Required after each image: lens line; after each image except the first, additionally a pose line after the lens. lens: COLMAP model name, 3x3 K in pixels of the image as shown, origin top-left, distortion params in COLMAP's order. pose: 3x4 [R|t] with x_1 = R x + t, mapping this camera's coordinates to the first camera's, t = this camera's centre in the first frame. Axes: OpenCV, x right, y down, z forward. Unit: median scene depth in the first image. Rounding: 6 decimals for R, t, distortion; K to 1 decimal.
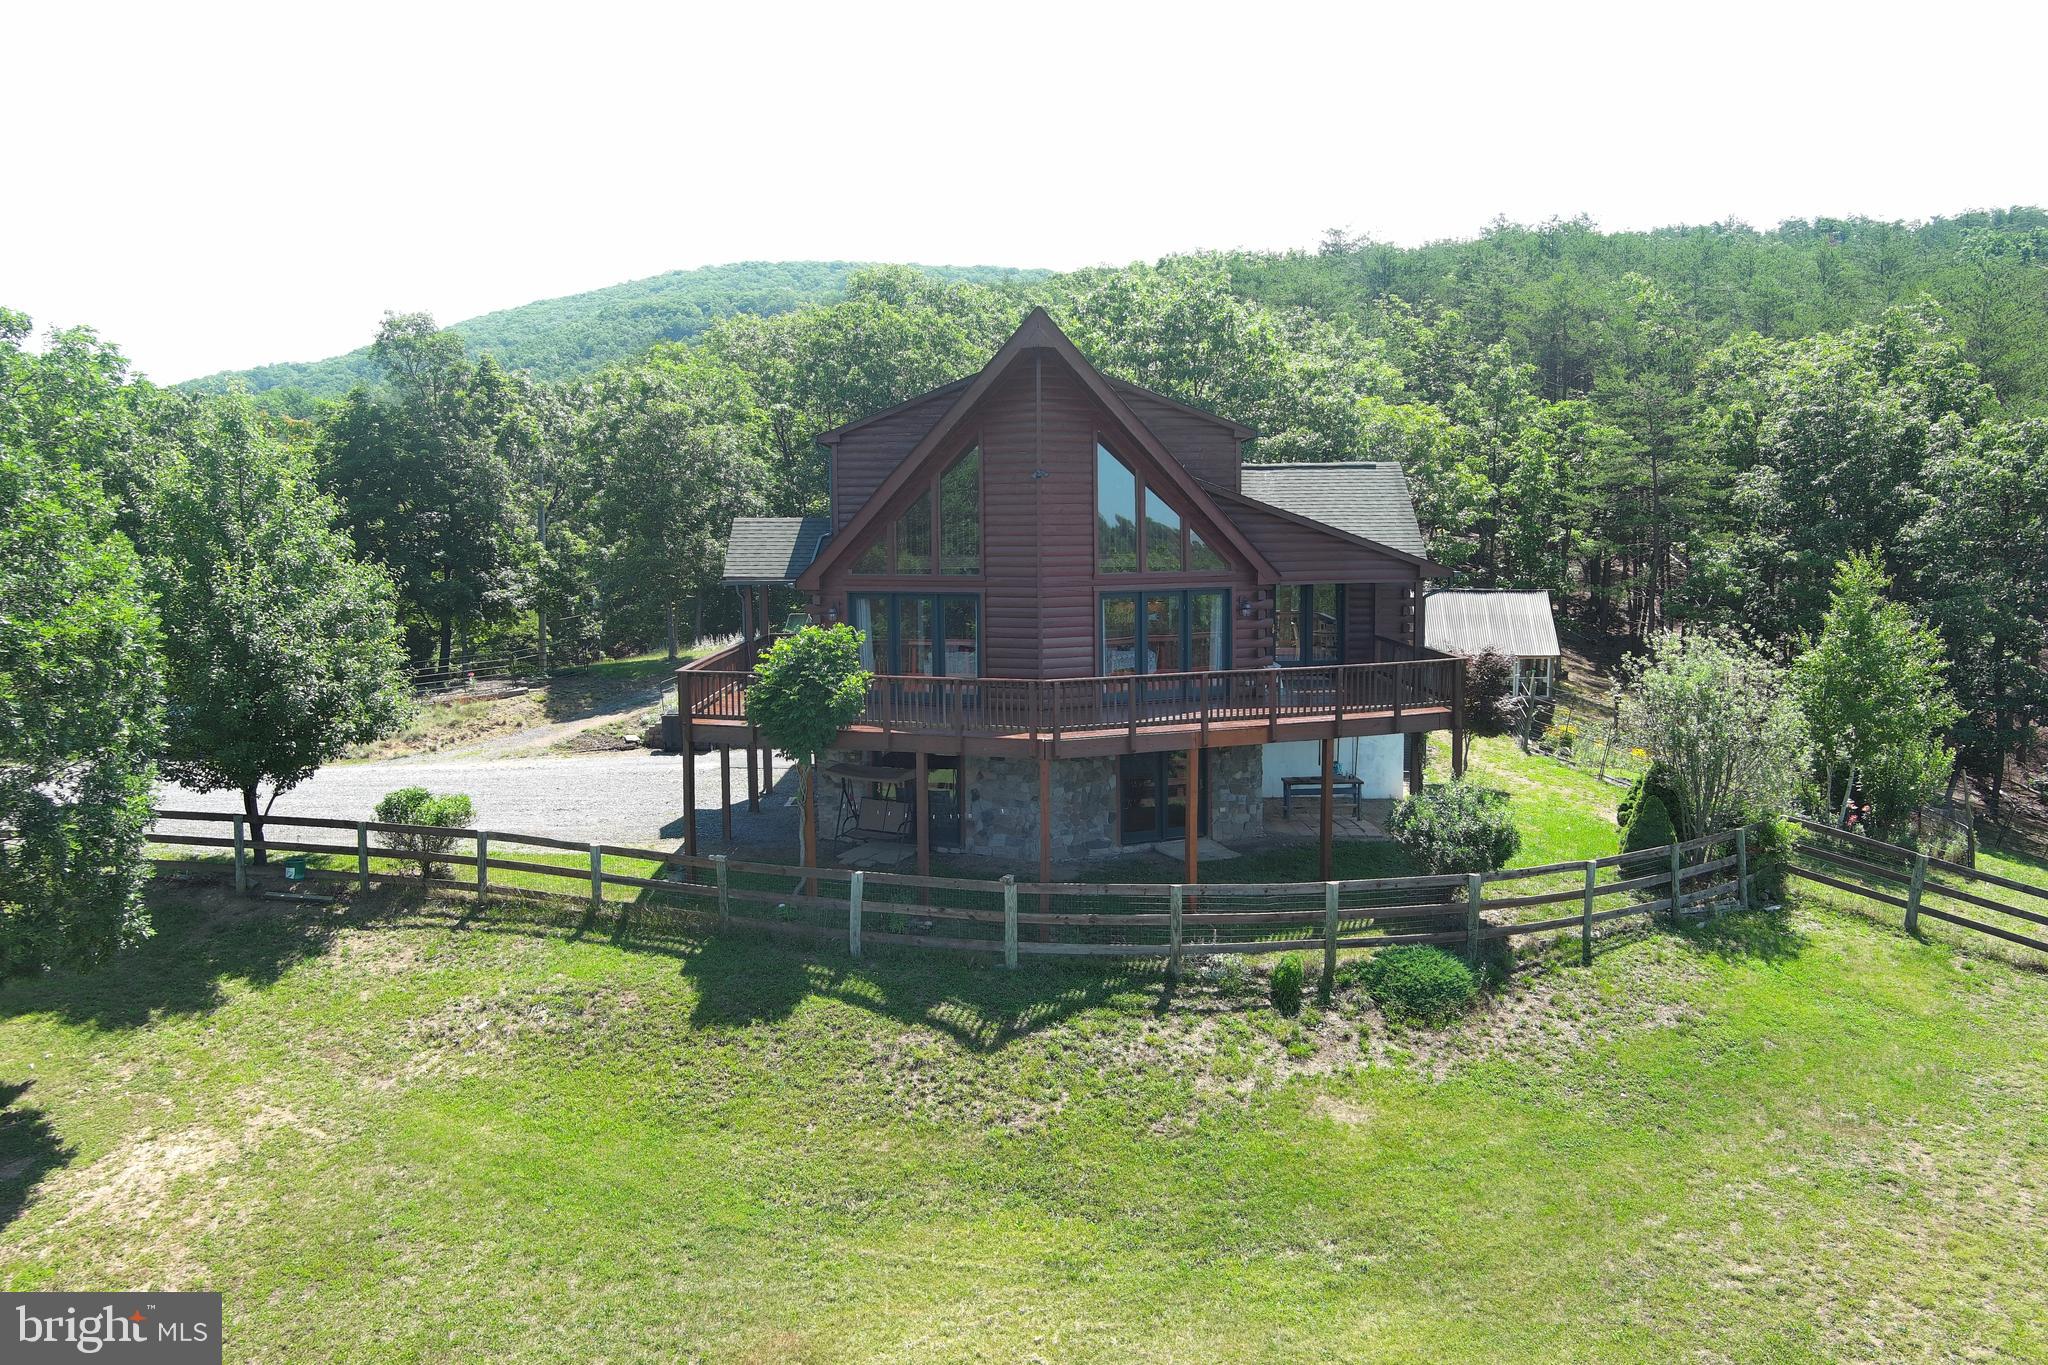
lens RADIAL K [[1581.7, 0, 1016.9], [0, 1581.7, 684.5], [0, 0, 1]] dist [0.010461, -0.012942]
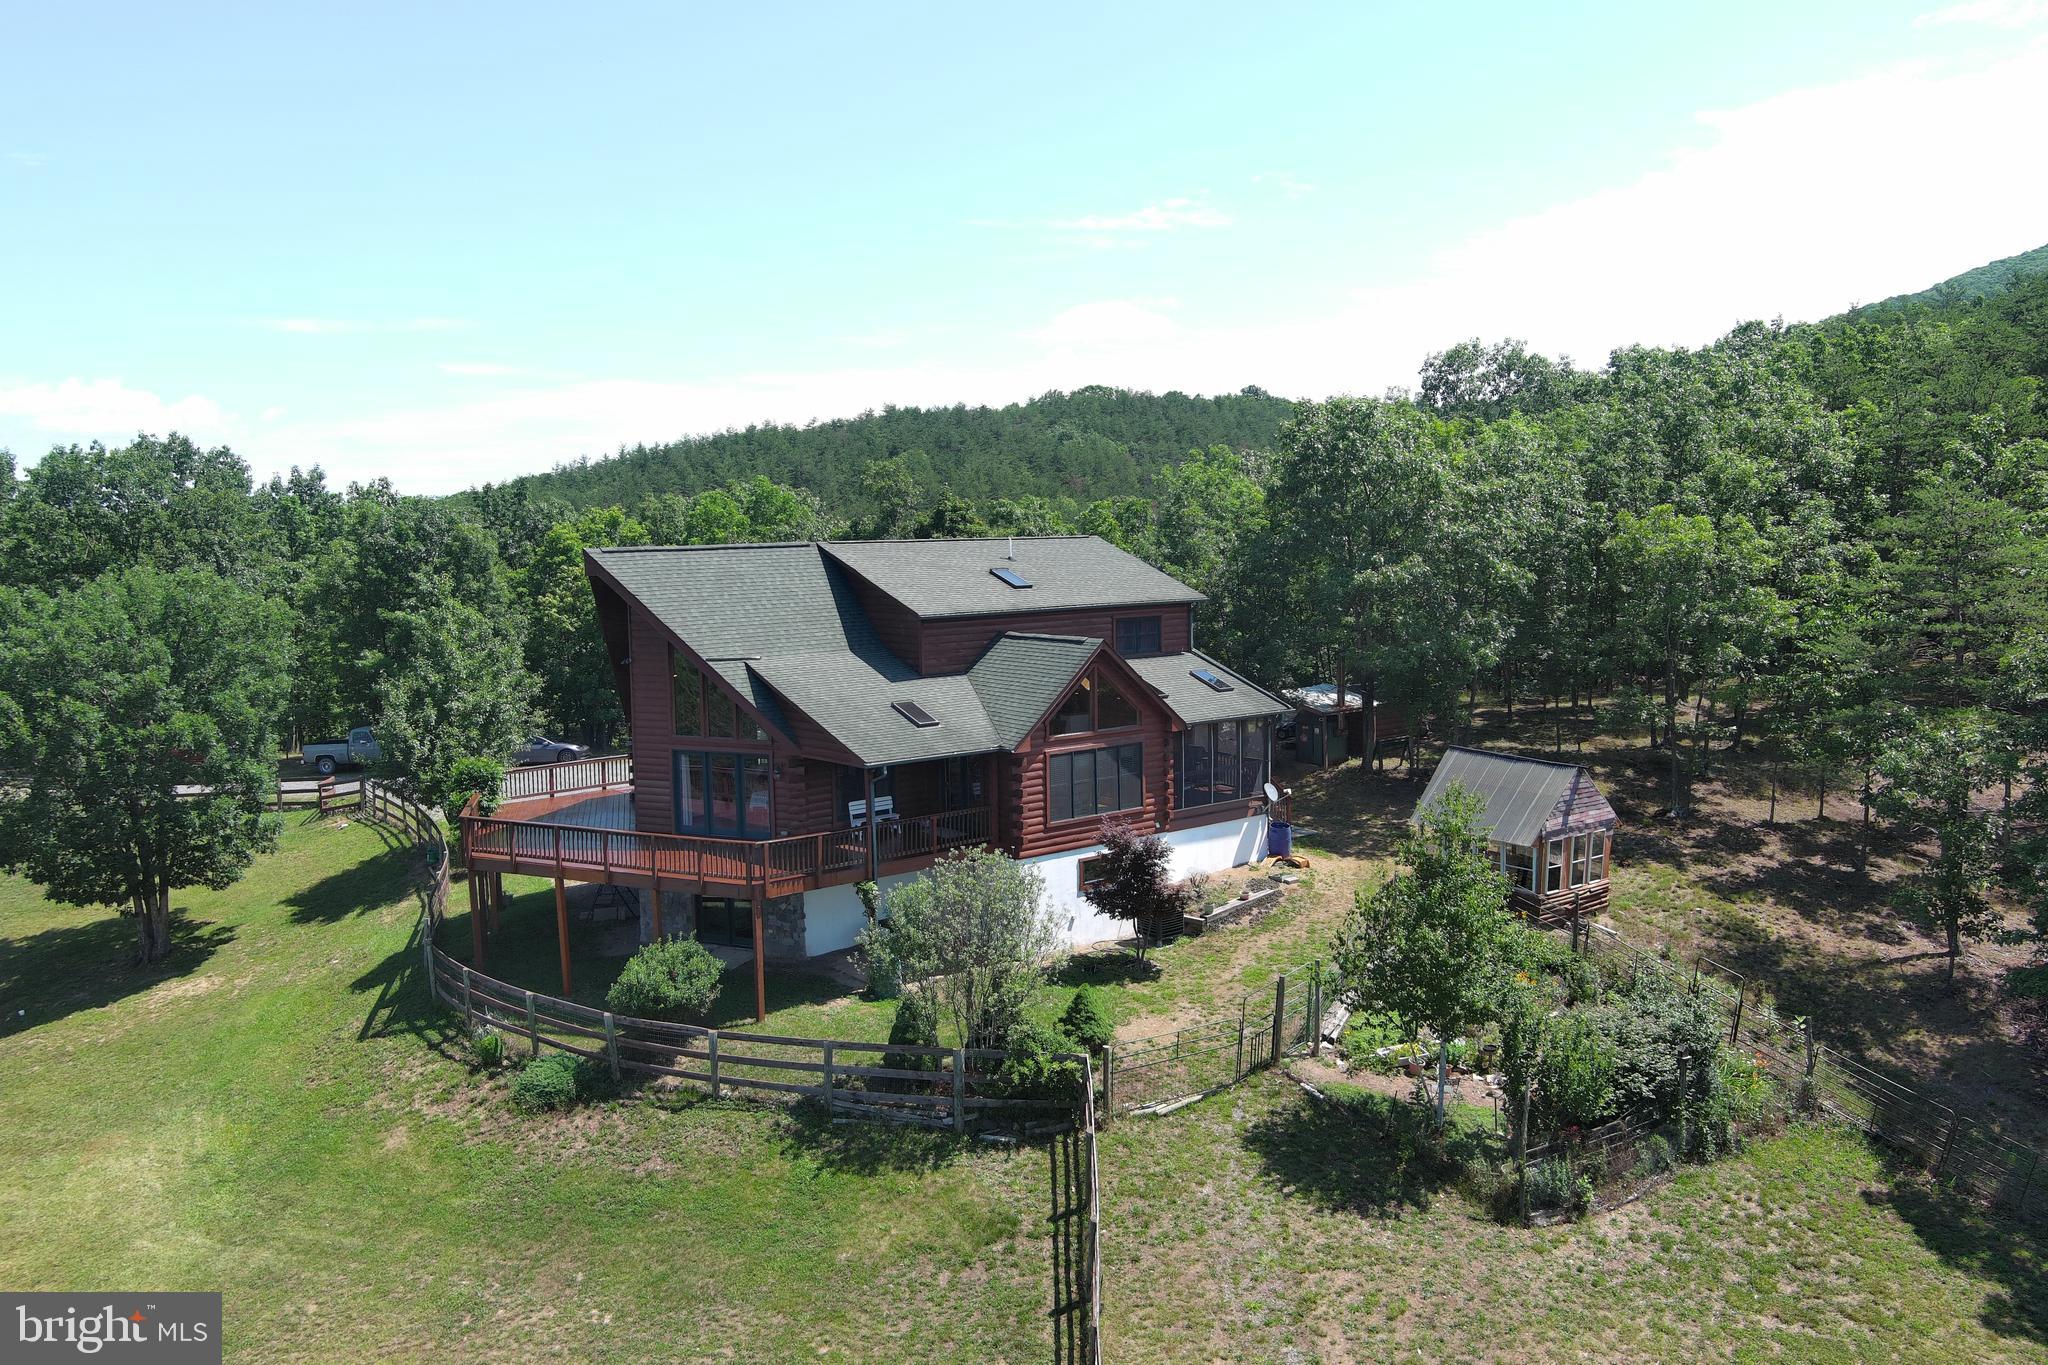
lens RADIAL K [[1581.7, 0, 1020.1], [0, 1581.7, 677.9], [0, 0, 1]] dist [0.010461, -0.012942]
pose [[0.631440, 0.078819, -0.771408, 1.442156], [-0.067103, 0.996643, 0.046905, -0.229317], [0.772515, 0.022147, 0.634610, 0.432934]]
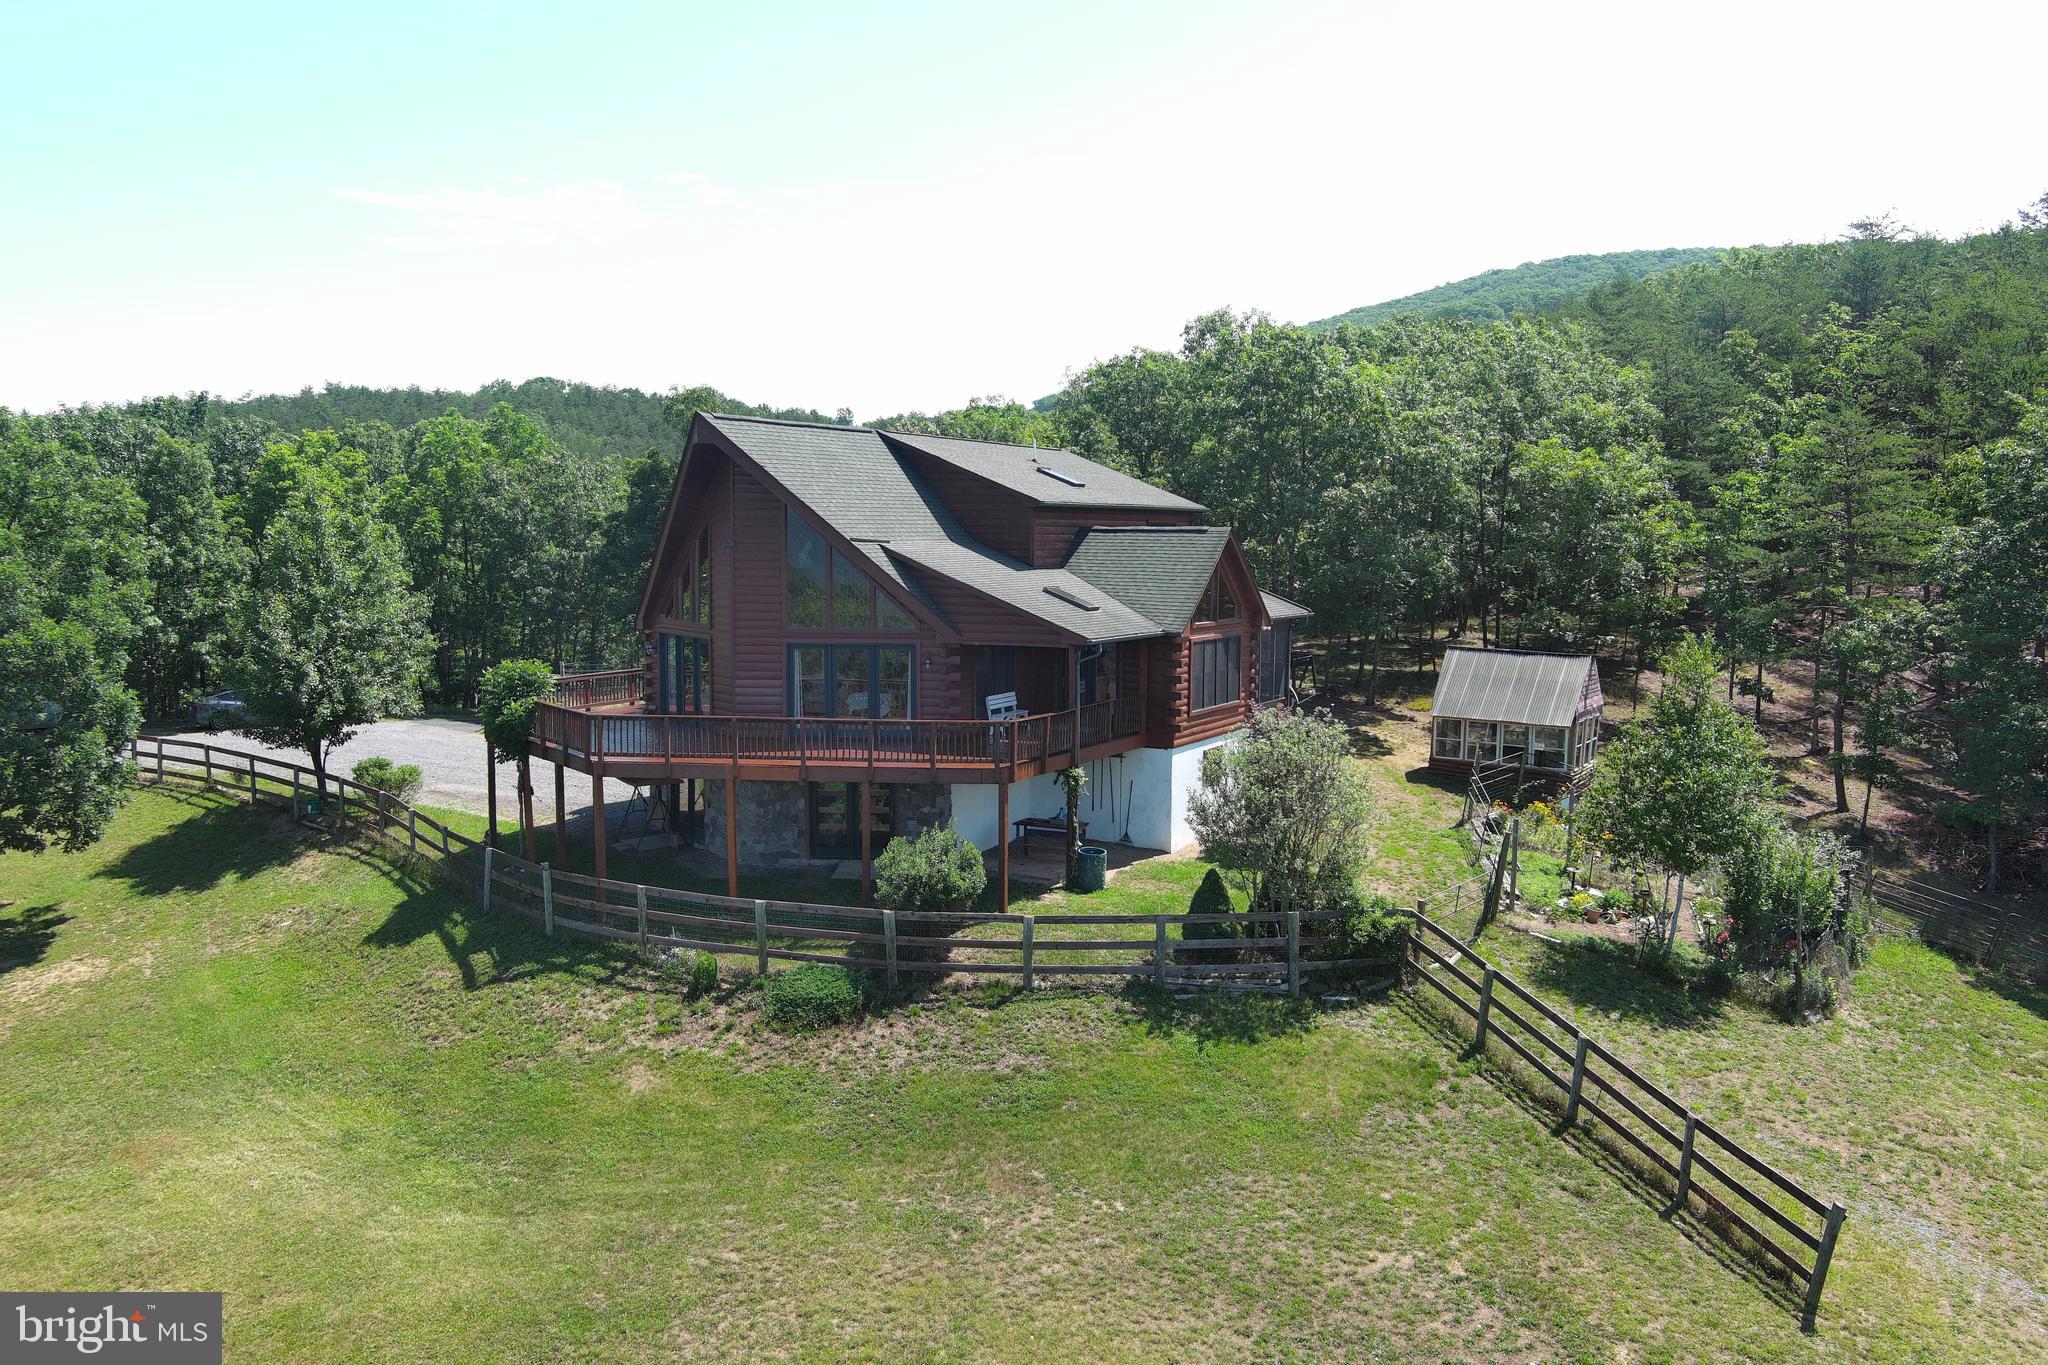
lens RADIAL K [[1581.7, 0, 1019.3], [0, 1581.7, 682.1], [0, 0, 1]] dist [0.010461, -0.012942]
pose [[0.872550, 0.062345, -0.484530, 0.897441], [-0.063304, 0.997890, 0.014399, -0.065752], [0.484405, 0.018109, 0.874656, 0.048733]]
